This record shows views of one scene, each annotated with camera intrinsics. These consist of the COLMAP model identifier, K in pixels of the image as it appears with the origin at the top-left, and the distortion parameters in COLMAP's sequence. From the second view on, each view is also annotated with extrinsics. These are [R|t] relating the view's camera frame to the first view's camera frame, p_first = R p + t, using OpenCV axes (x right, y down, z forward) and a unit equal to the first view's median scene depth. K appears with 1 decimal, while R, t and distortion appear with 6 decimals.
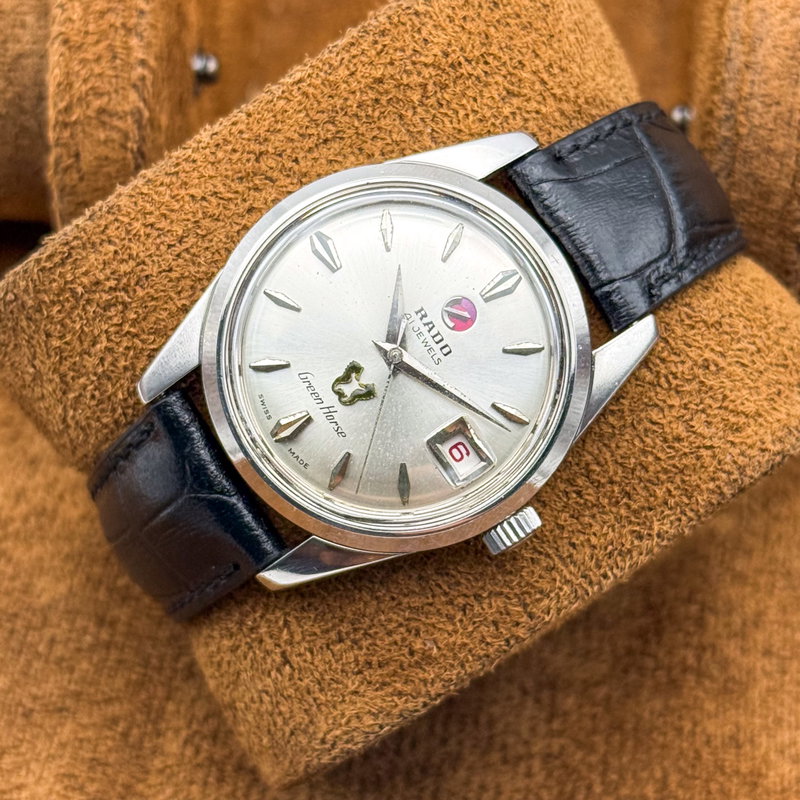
lens RADIAL K [[2199.8, 0, 366.9], [0, 2199.8, 415.8], [0, 0, 1]] dist [0.056876, 0.616503]
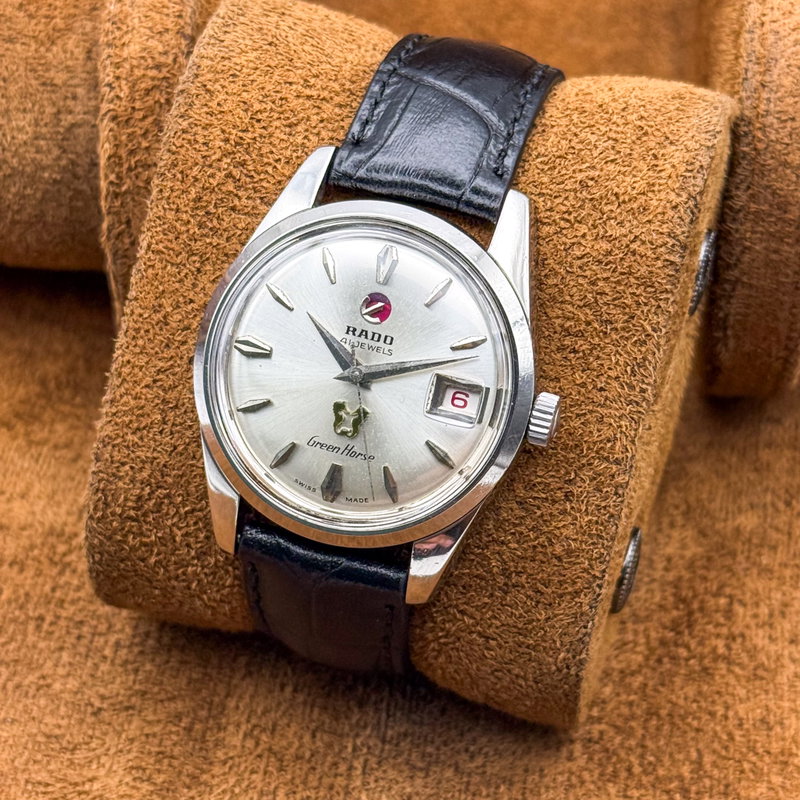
lens RADIAL K [[2199.8, 0, 366.9], [0, 2199.8, 415.8], [0, 0, 1]] dist [0.056876, 0.616503]
pose [[0.729876, -0.669688, -0.137111, 0.148729], [0.666801, 0.741660, -0.072919, 0.069906], [0.150522, -0.038204, 0.987868, -0.102923]]
